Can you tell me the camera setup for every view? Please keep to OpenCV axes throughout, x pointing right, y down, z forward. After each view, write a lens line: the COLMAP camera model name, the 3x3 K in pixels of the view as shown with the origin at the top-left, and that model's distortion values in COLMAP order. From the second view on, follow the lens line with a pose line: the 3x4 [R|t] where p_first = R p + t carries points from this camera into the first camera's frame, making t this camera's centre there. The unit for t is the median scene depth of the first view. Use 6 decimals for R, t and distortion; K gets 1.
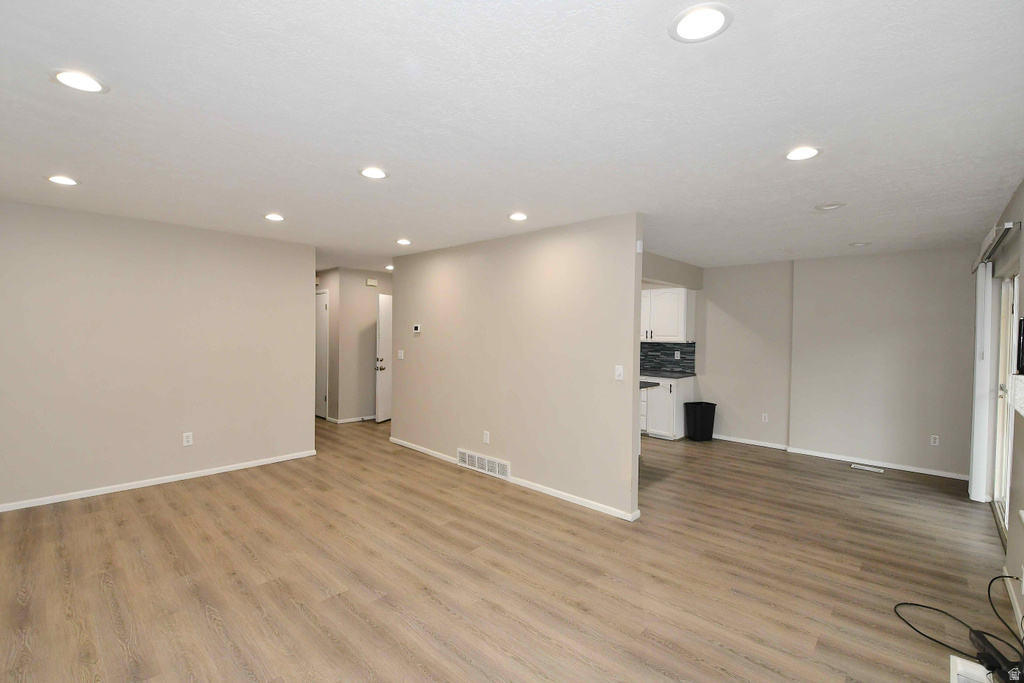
lens RADIAL K [[451.6, 0, 501.1], [0, 451.6, 342.3], [0, 0, 1]] dist [0.000587, -0.024793]
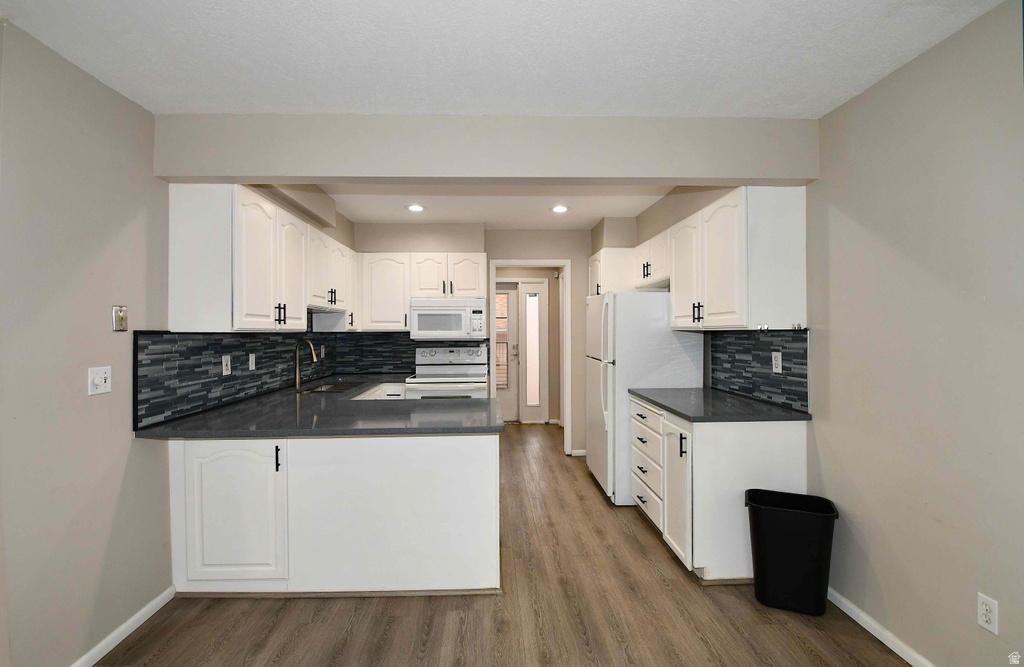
lens RADIAL K [[457.6, 0, 504.7], [0, 457.6, 329.6], [0, 0, 1]] dist [0.013967, -0.027450]
pose [[0.715012, -0.022510, -0.698749, 0.763894], [0.000951, 0.999512, -0.031226, 0.018721], [0.699111, 0.021662, 0.714685, 0.837113]]
